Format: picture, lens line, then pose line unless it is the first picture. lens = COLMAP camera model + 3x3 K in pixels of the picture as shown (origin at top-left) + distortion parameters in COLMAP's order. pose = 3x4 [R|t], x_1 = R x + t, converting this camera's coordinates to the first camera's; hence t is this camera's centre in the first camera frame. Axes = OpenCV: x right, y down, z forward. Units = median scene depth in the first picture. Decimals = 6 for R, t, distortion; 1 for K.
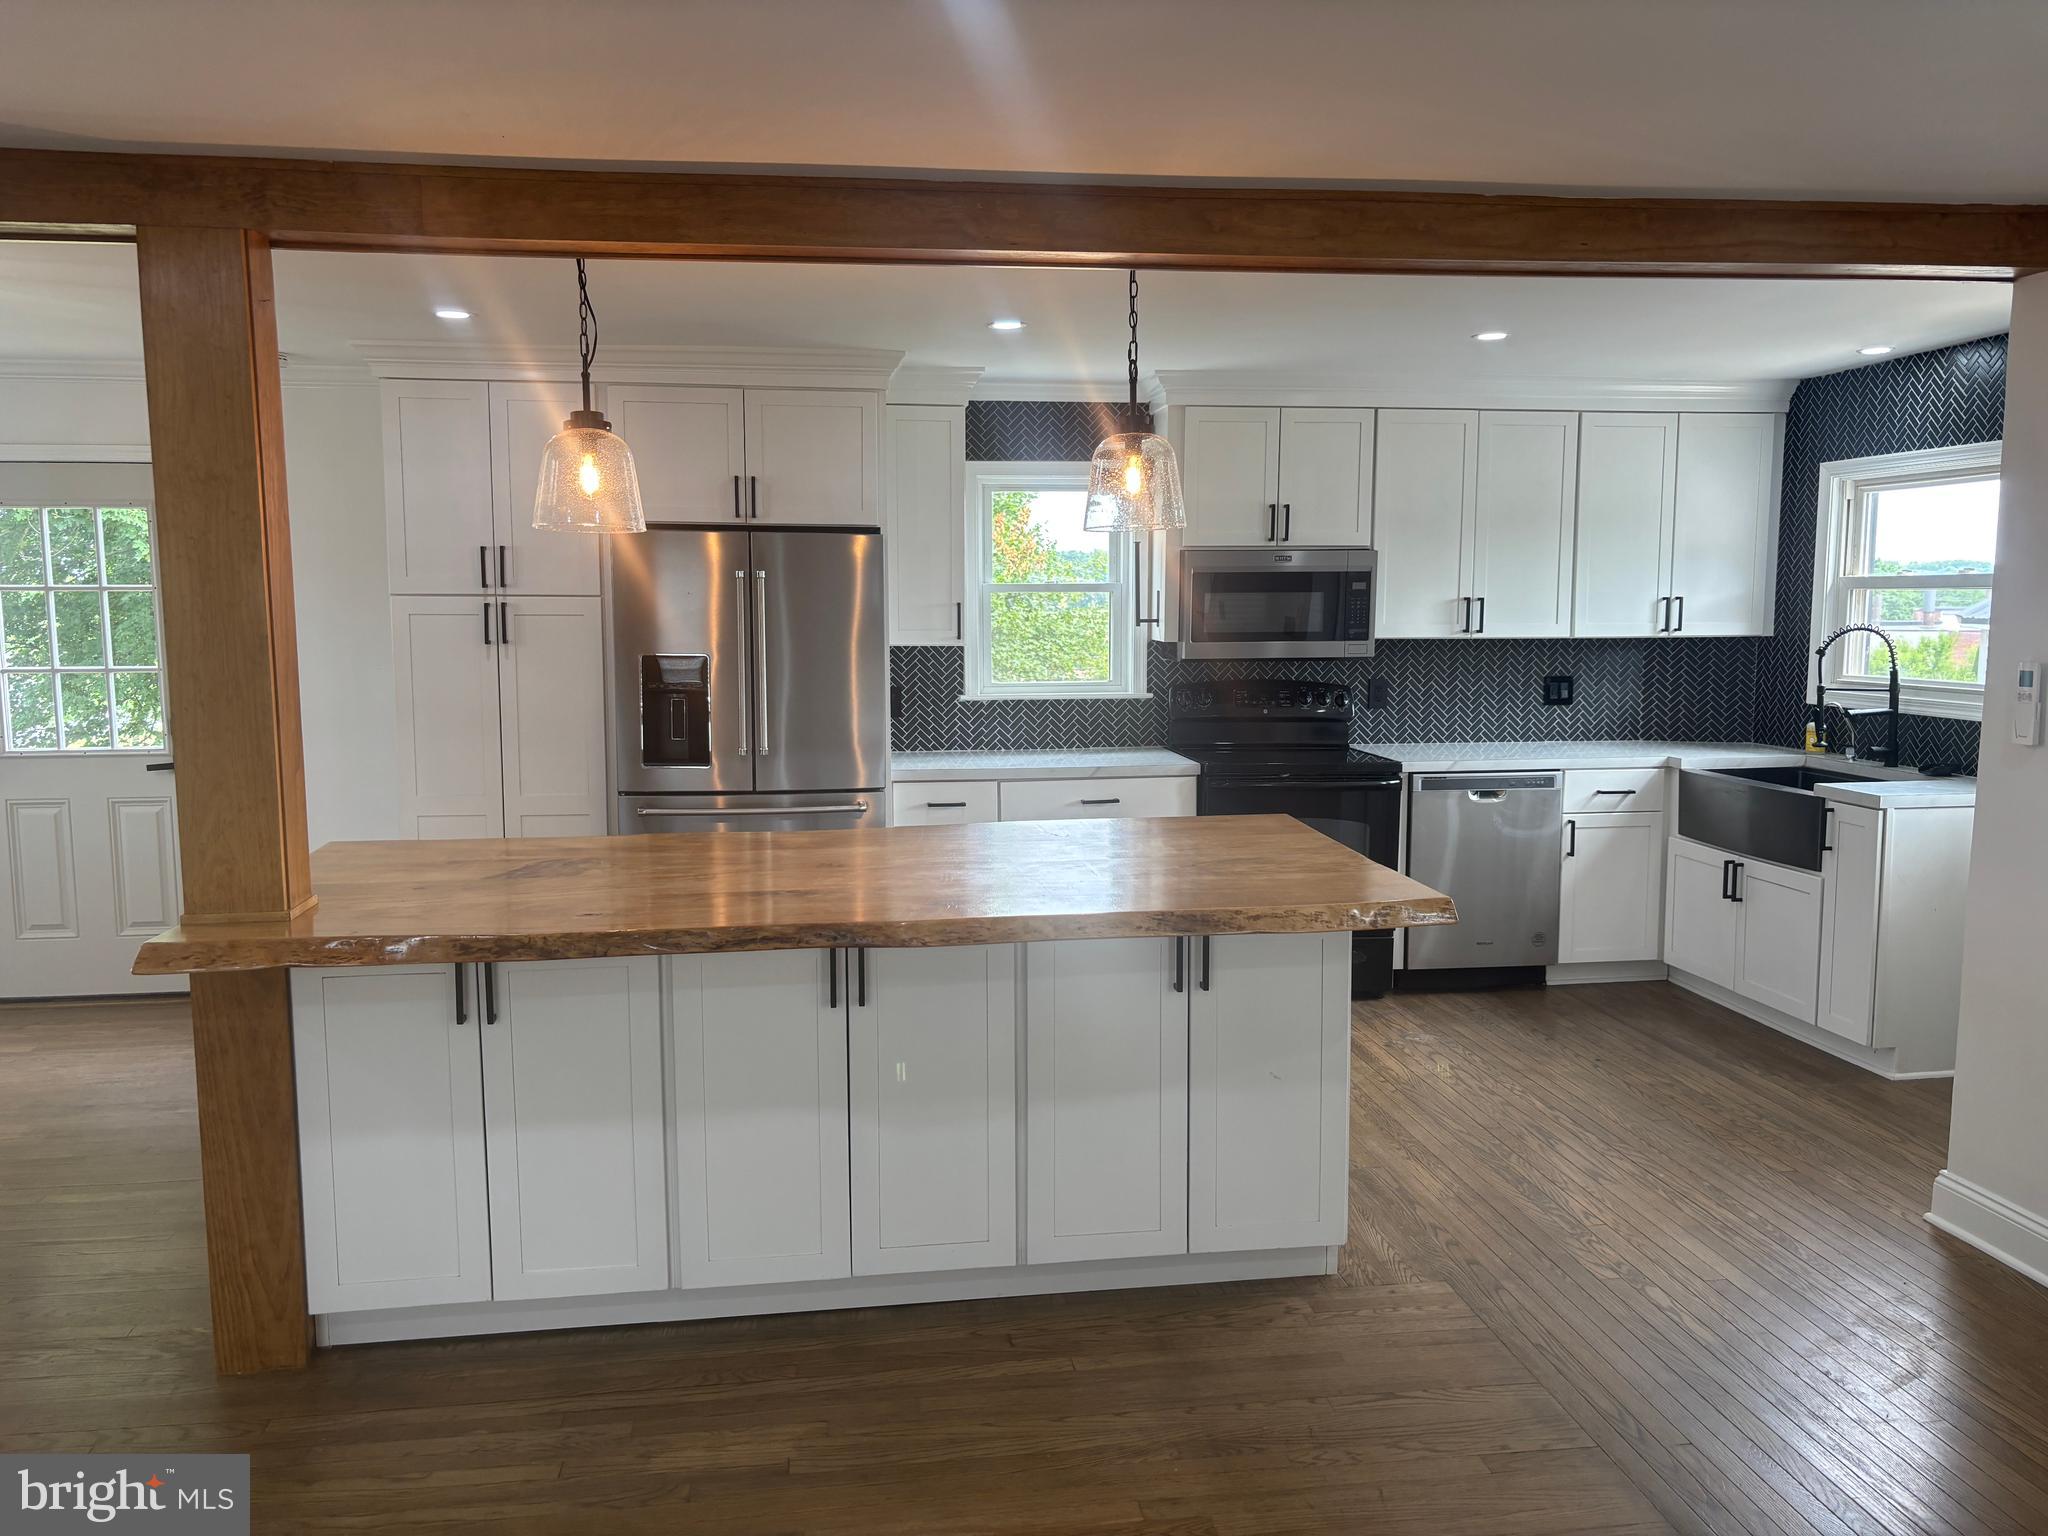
lens RADIAL K [[1545.5, 0, 1032.1], [0, 1545.5, 746.1], [0, 0, 1]] dist [0.014323, 0.004272]
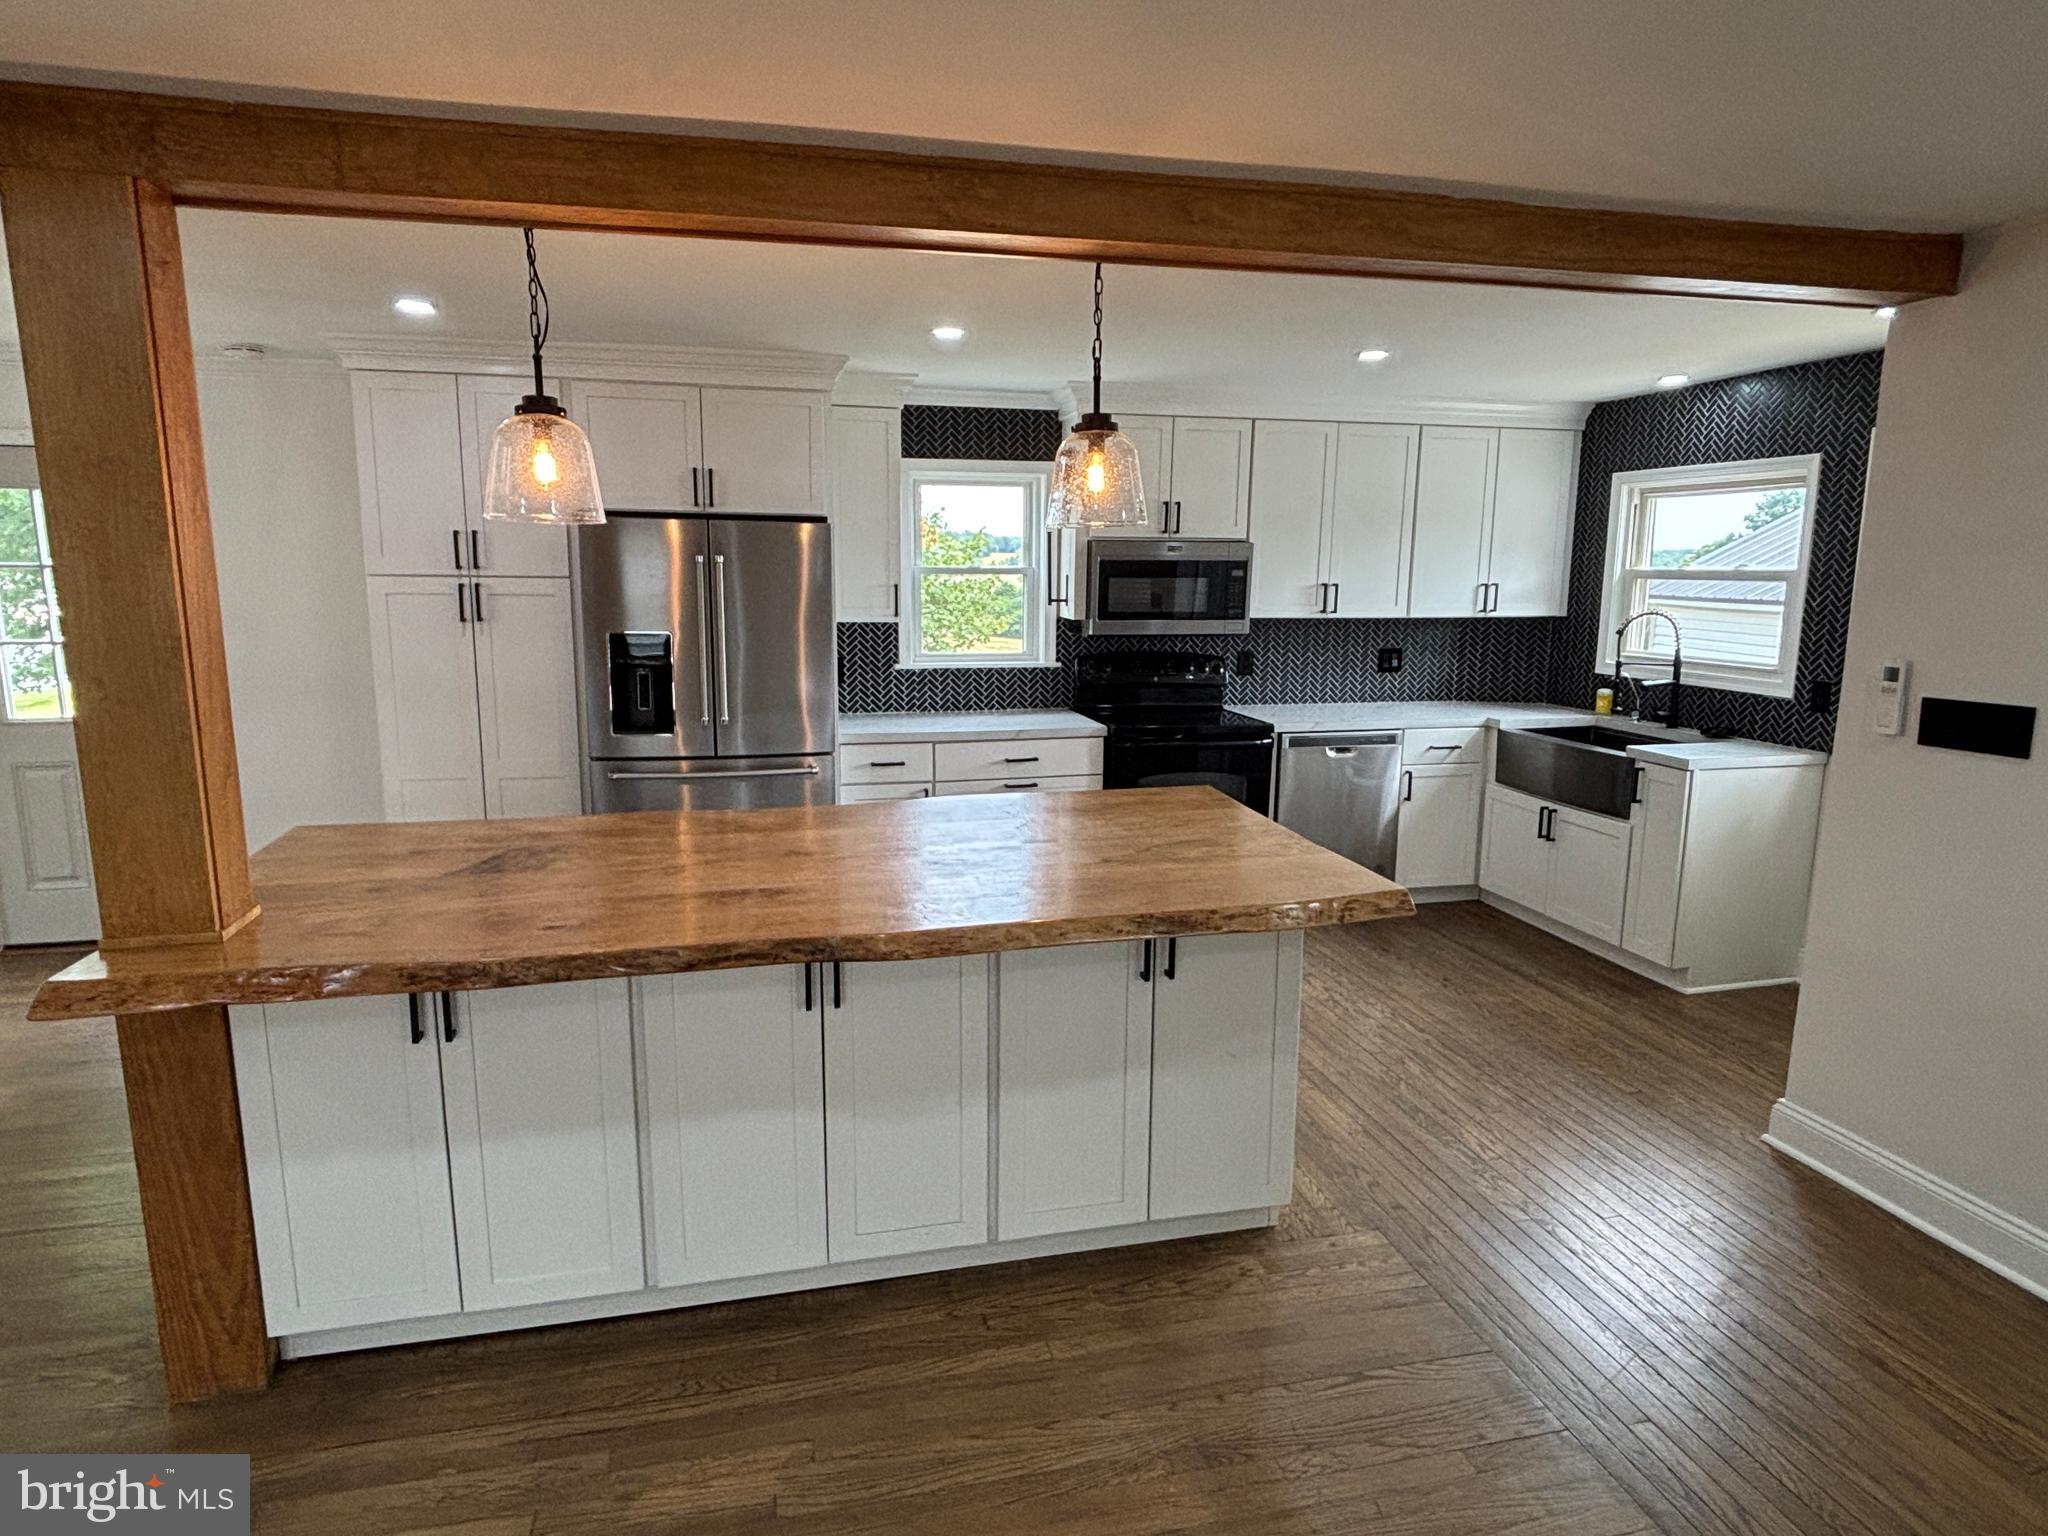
lens RADIAL K [[1172.4, 0, 1027.4], [0, 1172.4, 756.2], [0, 0, 1]] dist [0.013129, -0.021772]
pose [[0.996138, -0.004570, 0.087682, -0.033310], [-0.000928, 0.998040, 0.062568, -0.025614], [-0.087796, -0.062408, 0.994182, 0.153346]]
